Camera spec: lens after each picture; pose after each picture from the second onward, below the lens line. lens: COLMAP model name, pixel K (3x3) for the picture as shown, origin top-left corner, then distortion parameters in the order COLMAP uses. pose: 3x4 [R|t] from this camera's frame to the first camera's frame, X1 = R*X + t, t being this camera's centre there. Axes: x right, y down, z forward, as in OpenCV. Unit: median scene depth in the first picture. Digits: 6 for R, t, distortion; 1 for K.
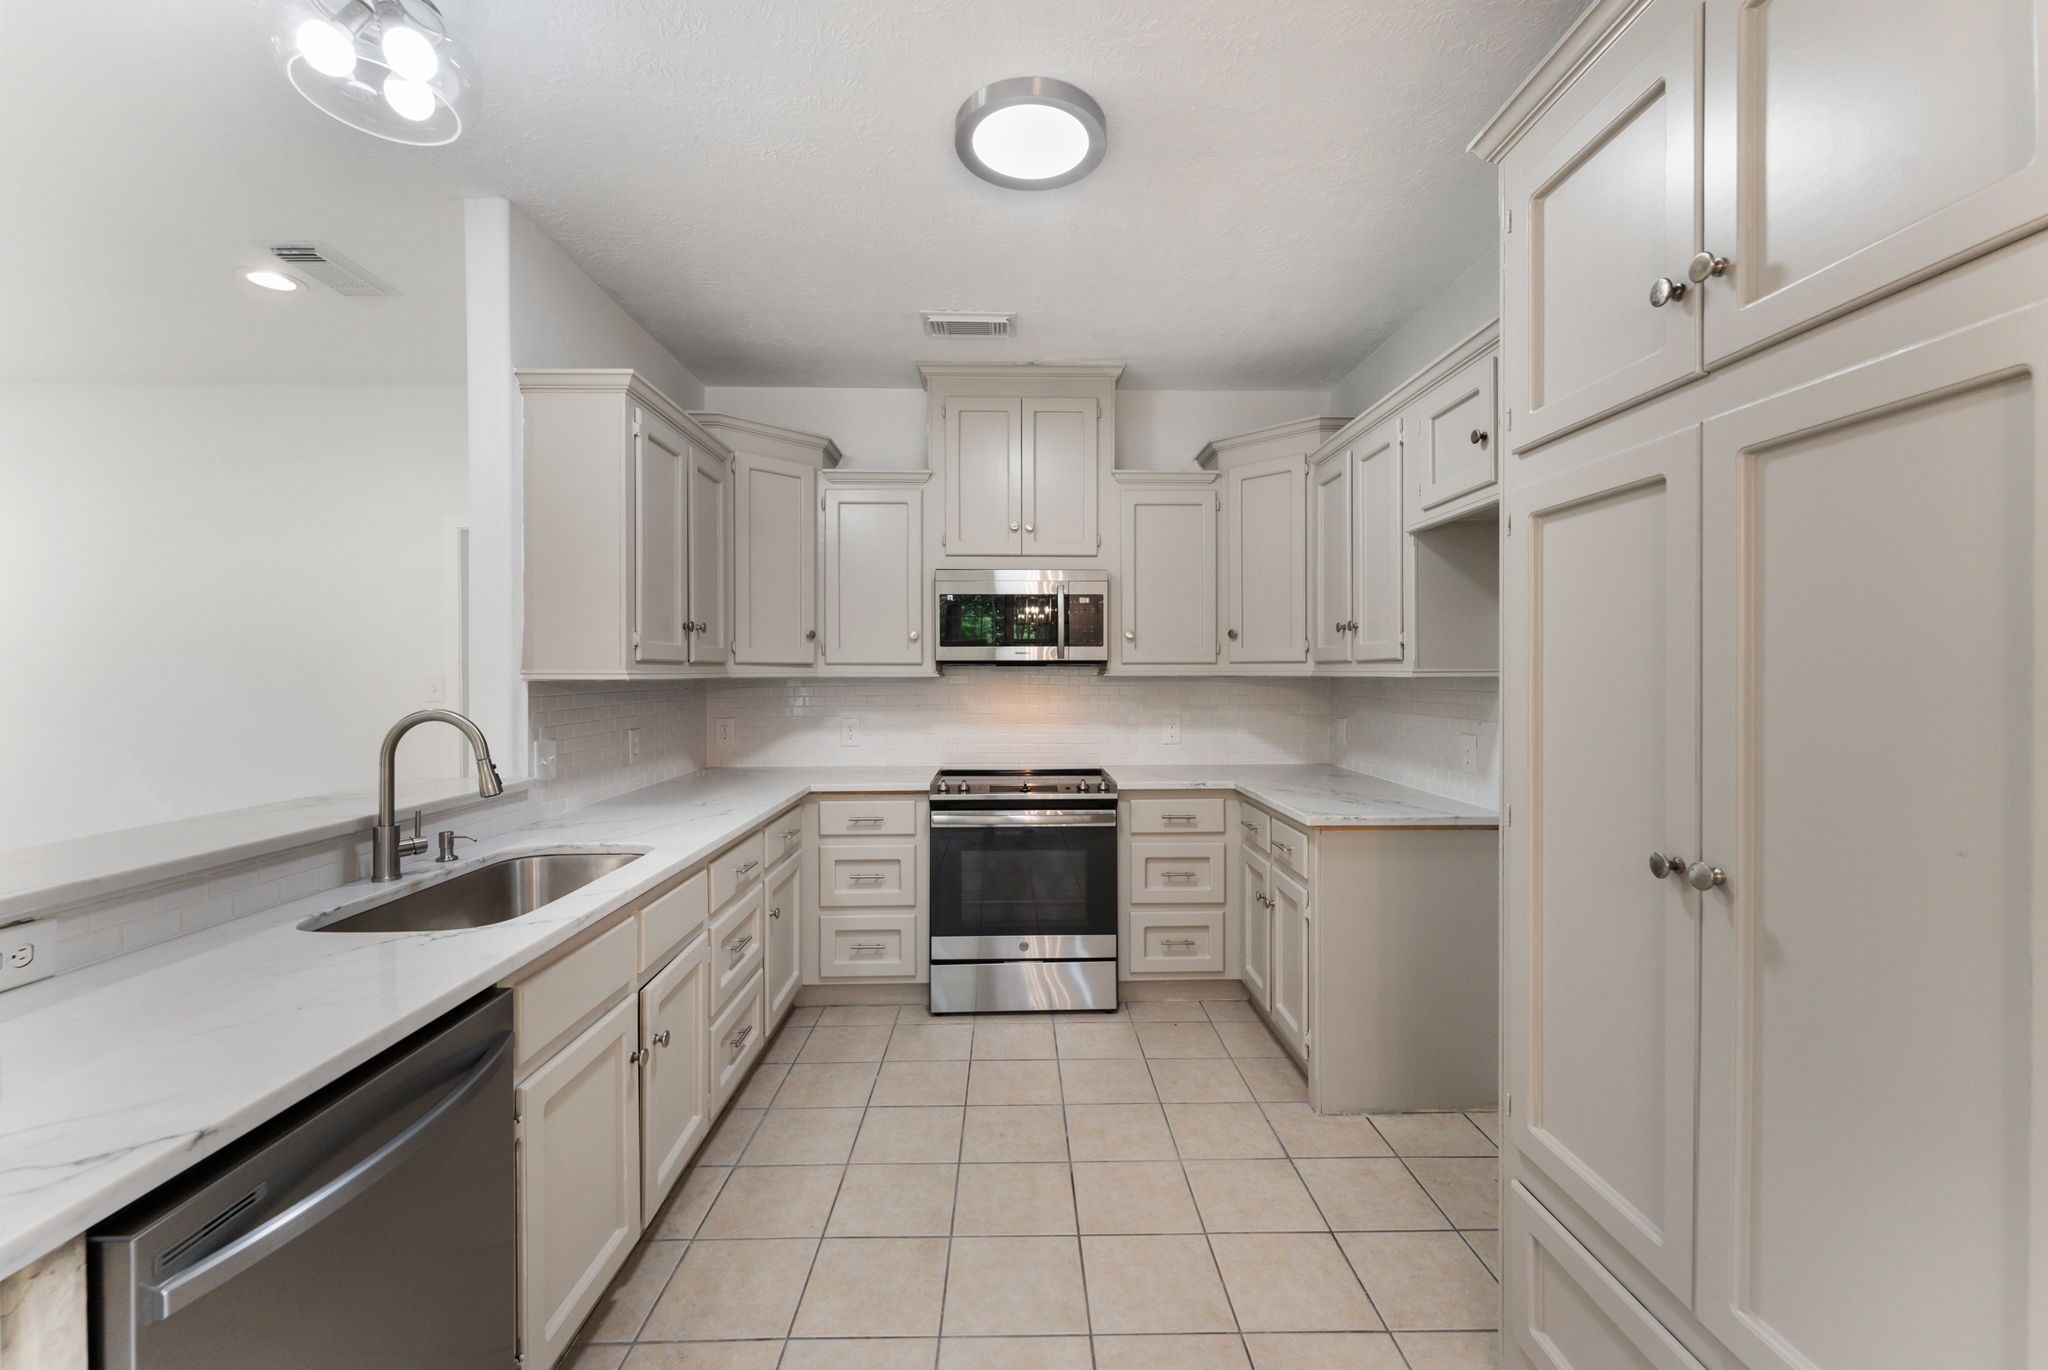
lens RADIAL K [[836.5, 0, 1032.3], [0, 836.5, 674.0], [0, 0, 1]] dist [0.000392, 0.000009]
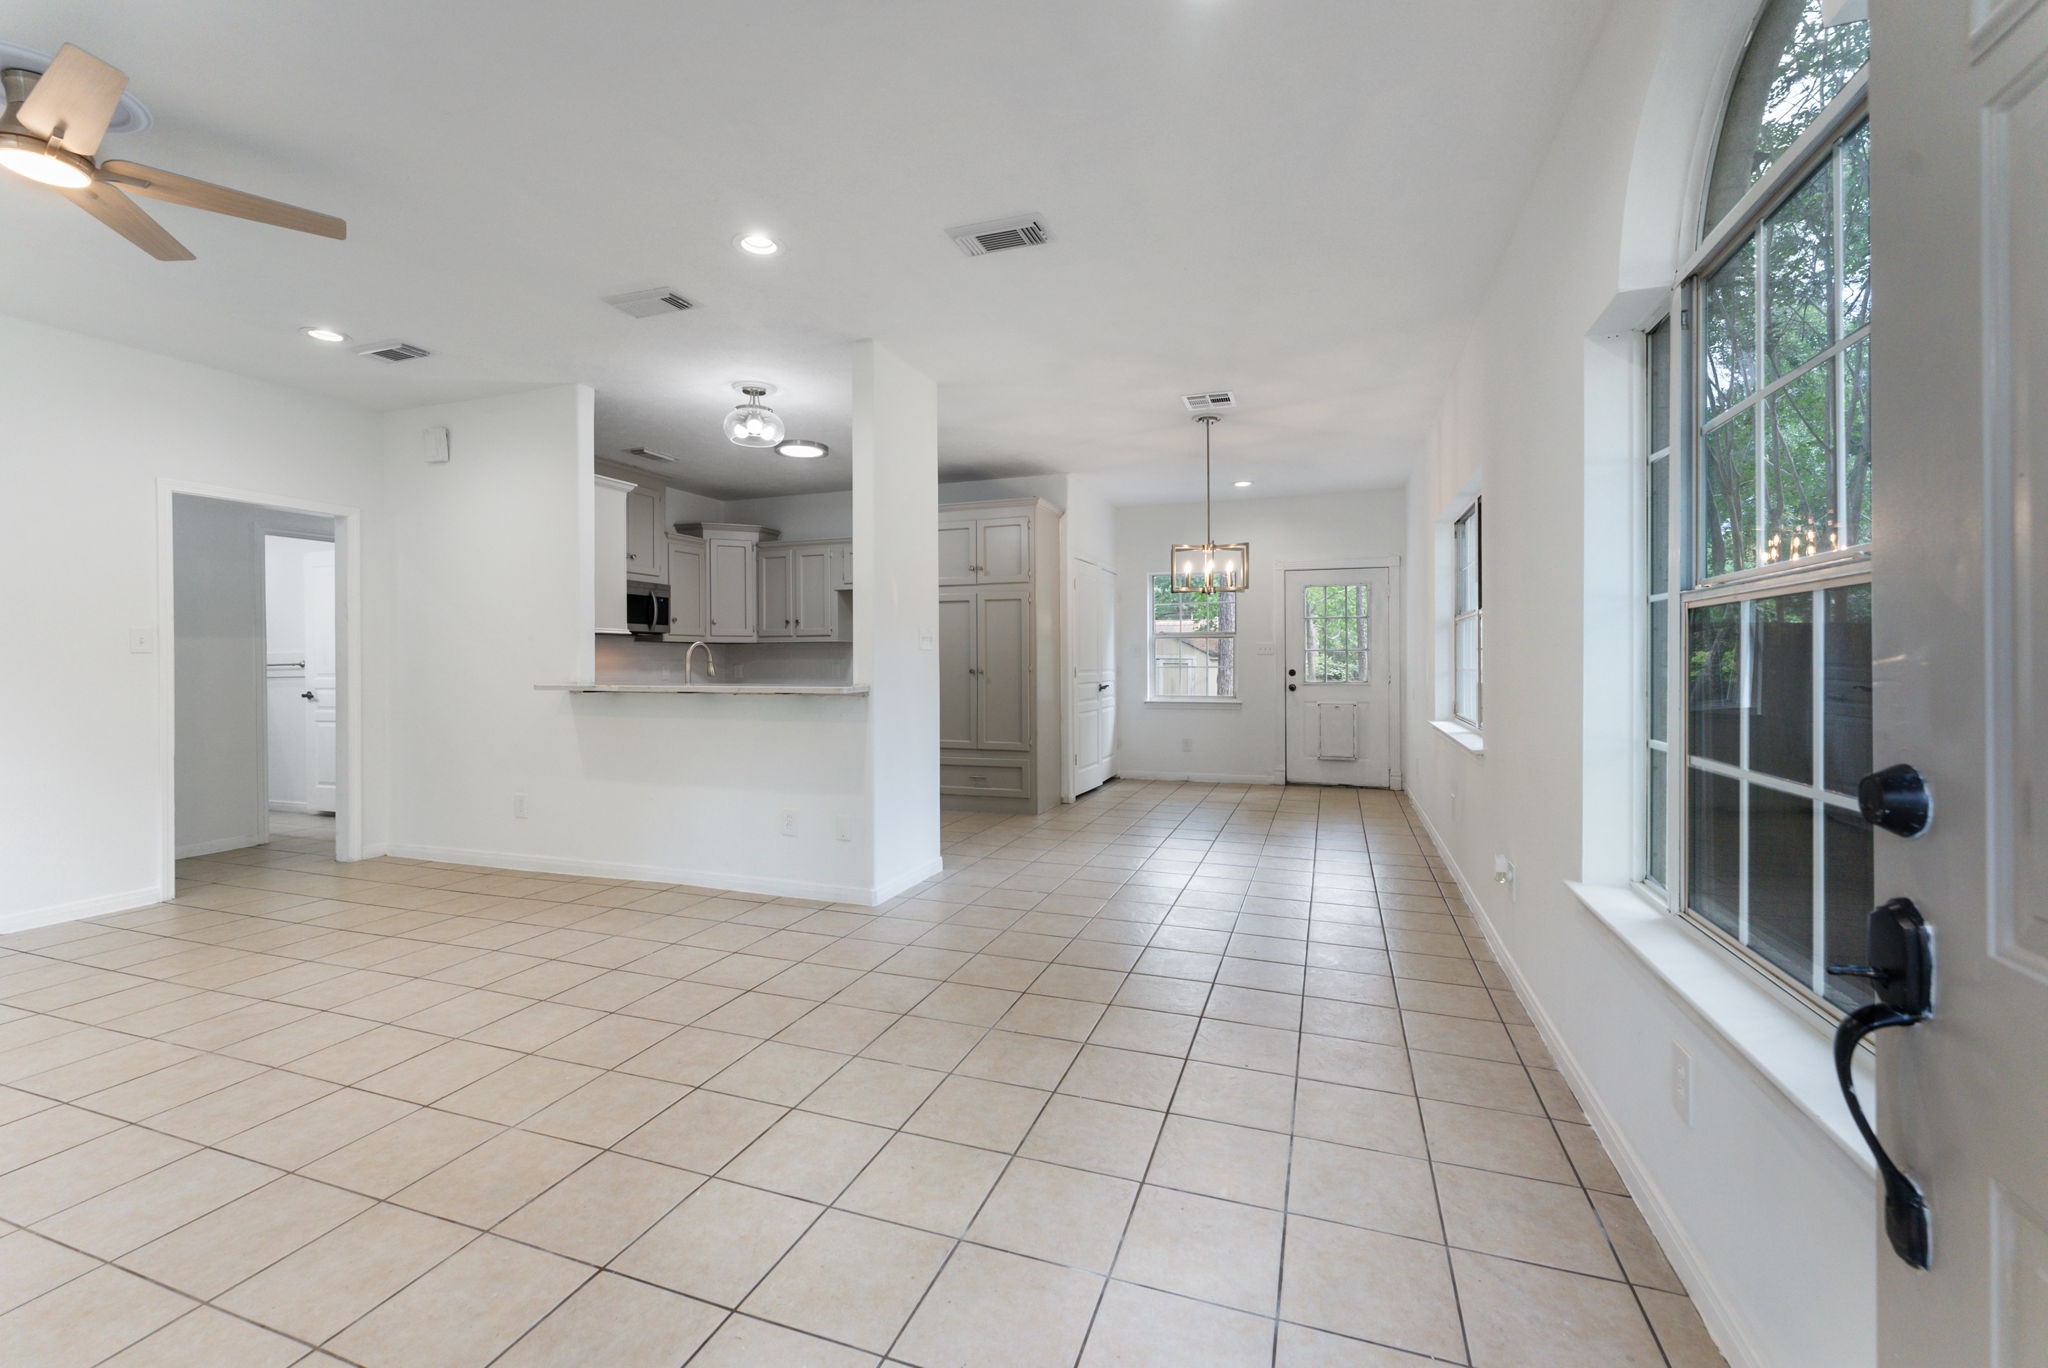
lens RADIAL K [[836.5, 0, 1024.0], [0, 836.5, 649.8], [0, 0, 1]] dist [0.000392, 0.000009]
pose [[0.361184, 0.010276, 0.932438, -1.541776], [0.007125, 0.999880, -0.013779, 0.059968], [-0.932467, 0.011620, 0.361068, -0.478099]]
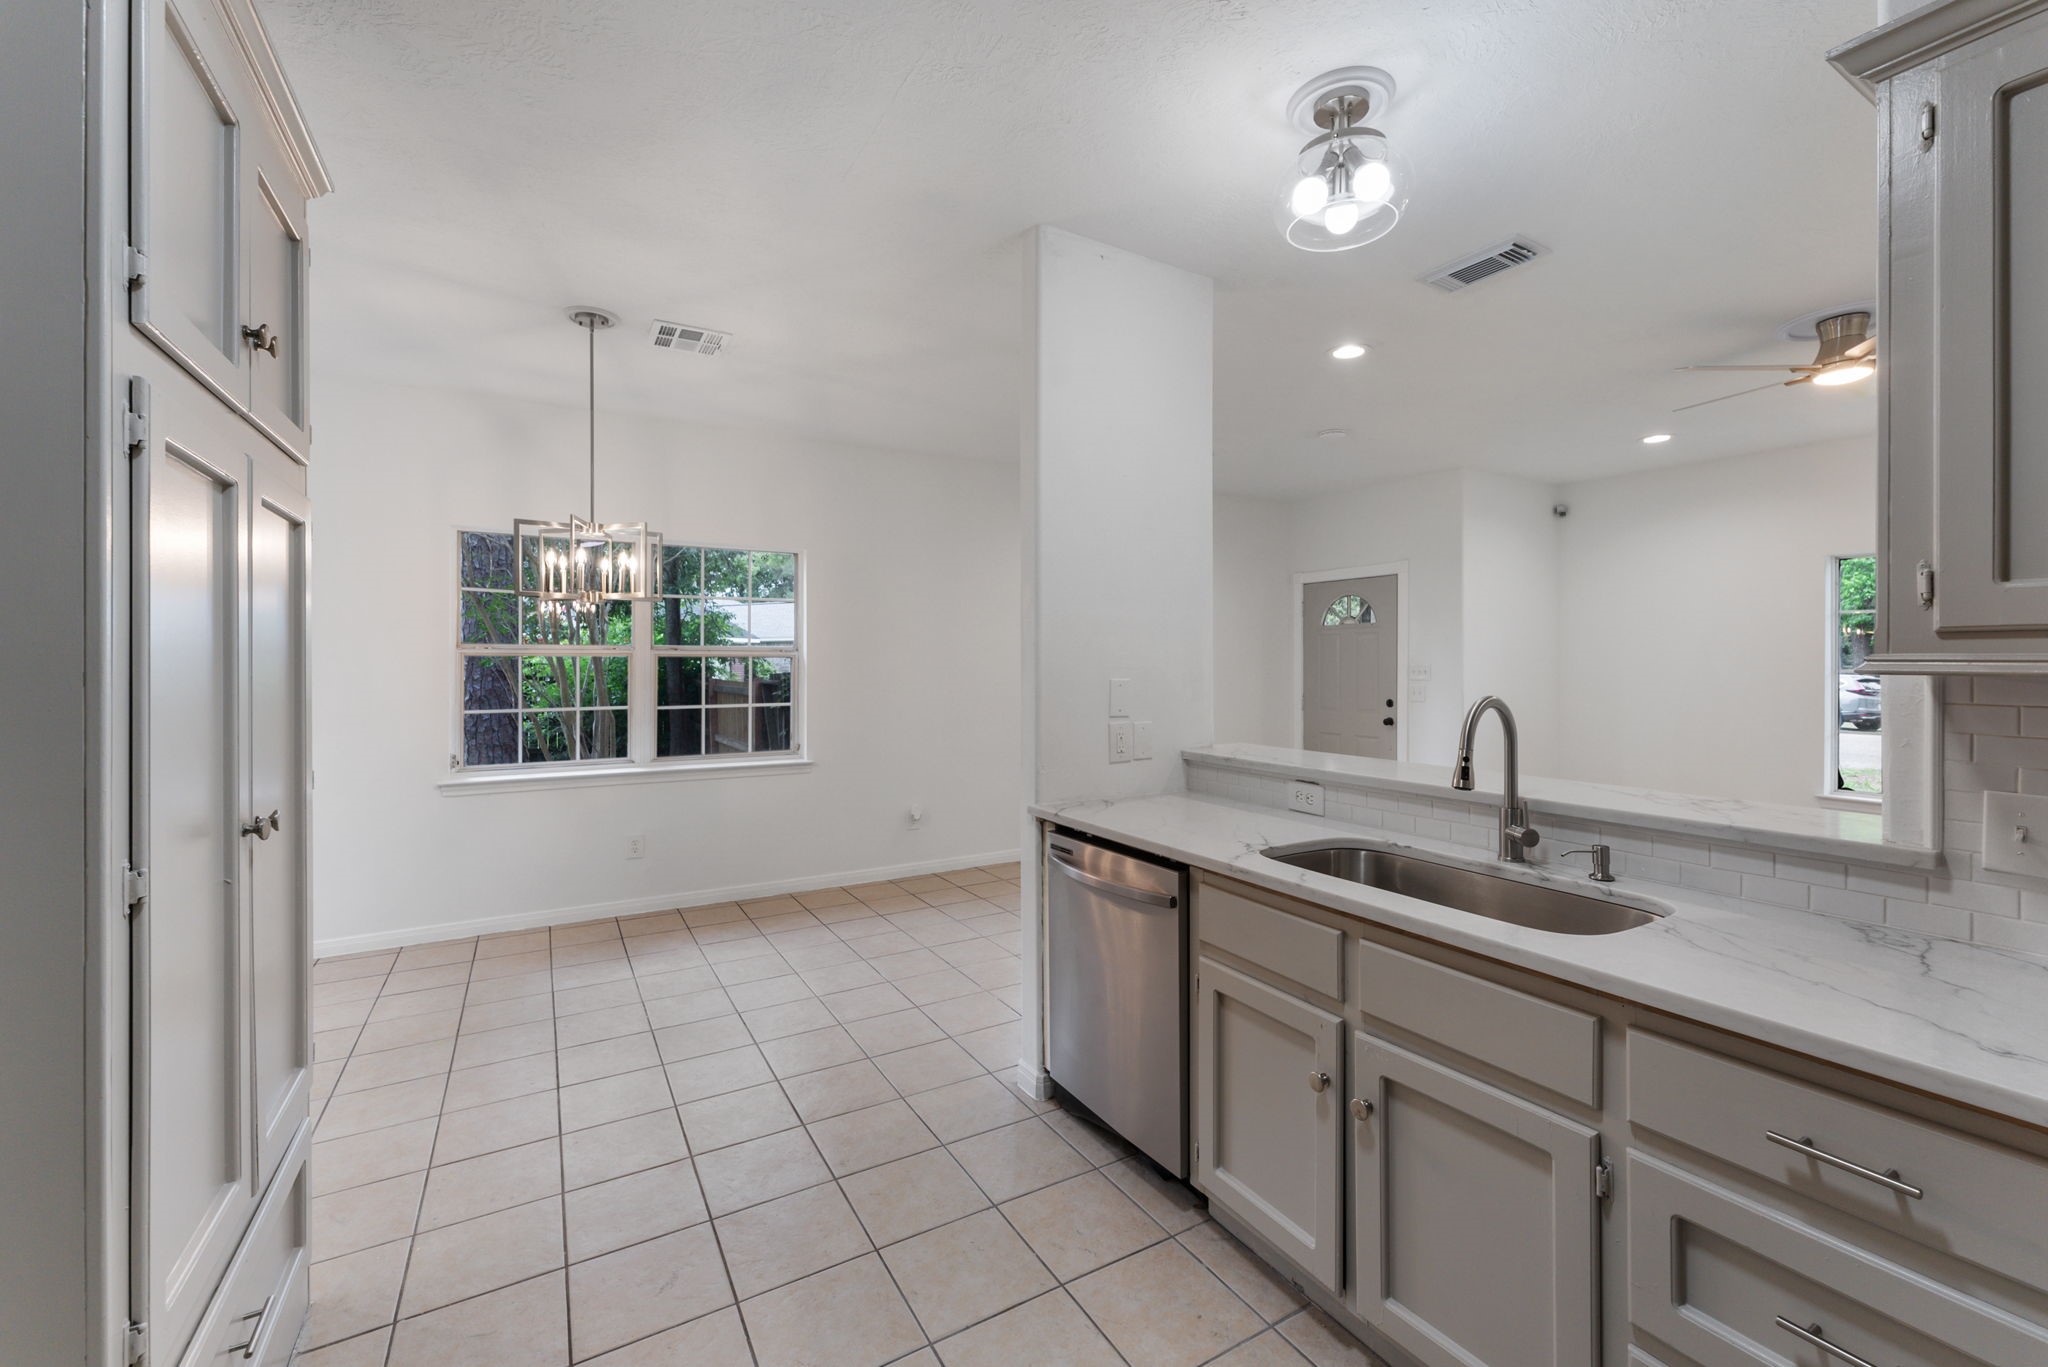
lens RADIAL K [[836.5, 0, 1045.3], [0, 836.5, 666.1], [0, 0, 1]] dist [0.000392, 0.000009]
pose [[-0.868947, 0.003009, -0.494897, 0.132238], [-0.000910, 0.999970, 0.007678, -0.000278], [0.494905, 0.007122, -0.868918, 0.898938]]
